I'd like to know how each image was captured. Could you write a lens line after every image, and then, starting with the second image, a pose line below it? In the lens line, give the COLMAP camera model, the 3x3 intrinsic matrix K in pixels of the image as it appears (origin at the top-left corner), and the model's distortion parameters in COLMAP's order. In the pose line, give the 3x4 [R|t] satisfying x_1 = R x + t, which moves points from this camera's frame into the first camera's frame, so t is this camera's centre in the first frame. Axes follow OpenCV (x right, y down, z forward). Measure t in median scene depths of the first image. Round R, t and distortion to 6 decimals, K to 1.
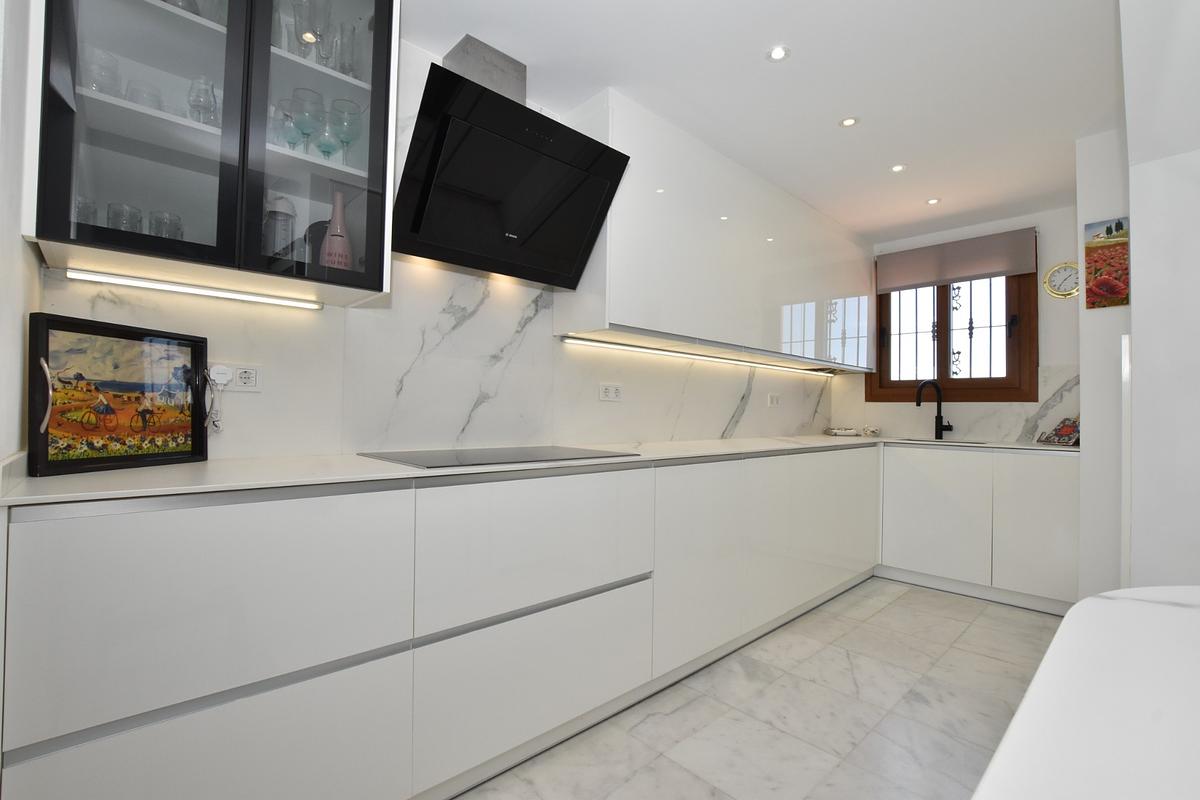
lens RADIAL K [[535.3, 0, 604.9], [0, 535.3, 400.9], [0, 0, 1]] dist [-0.021929, 0.002101]
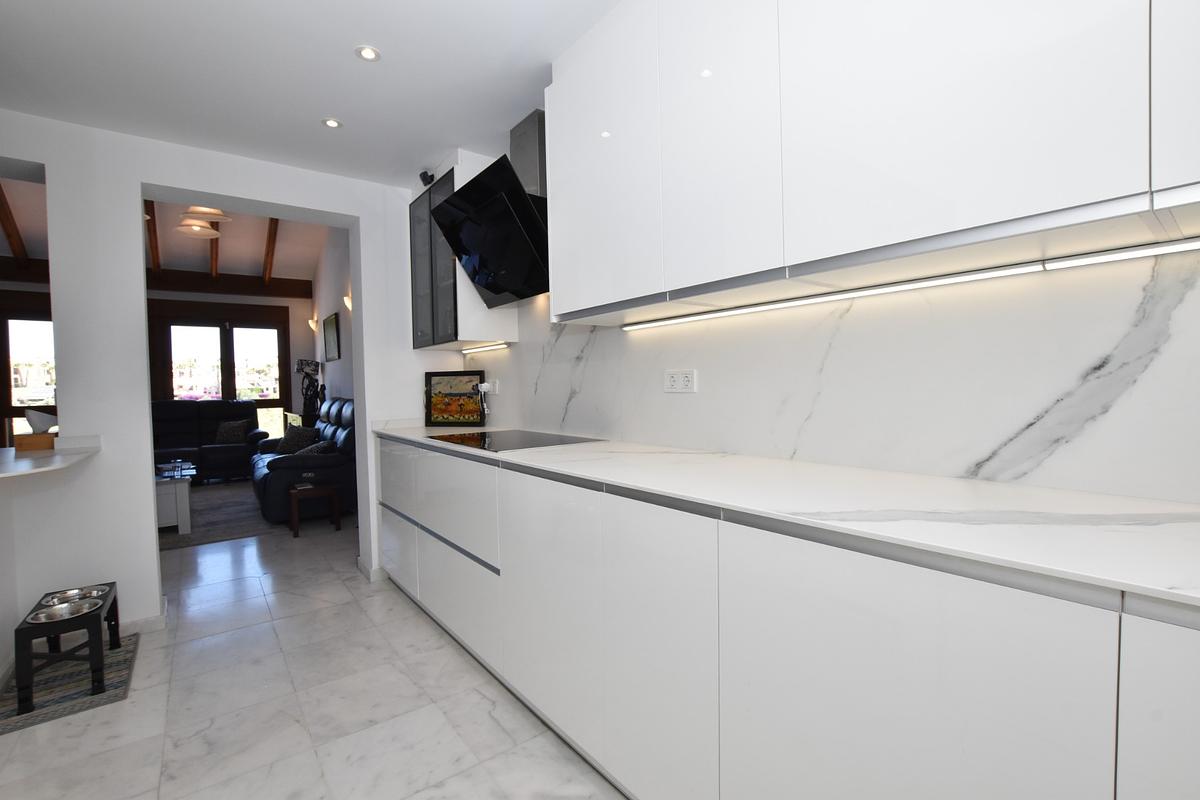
lens RADIAL K [[535.3, 0, 600.1], [0, 535.3, 405.1], [0, 0, 1]] dist [-0.021929, 0.002101]
pose [[-0.104905, 0.016835, -0.994340, 0.858820], [0.031225, 0.999419, 0.013627, 0.005021], [0.993992, -0.029618, -0.105370, 1.060548]]
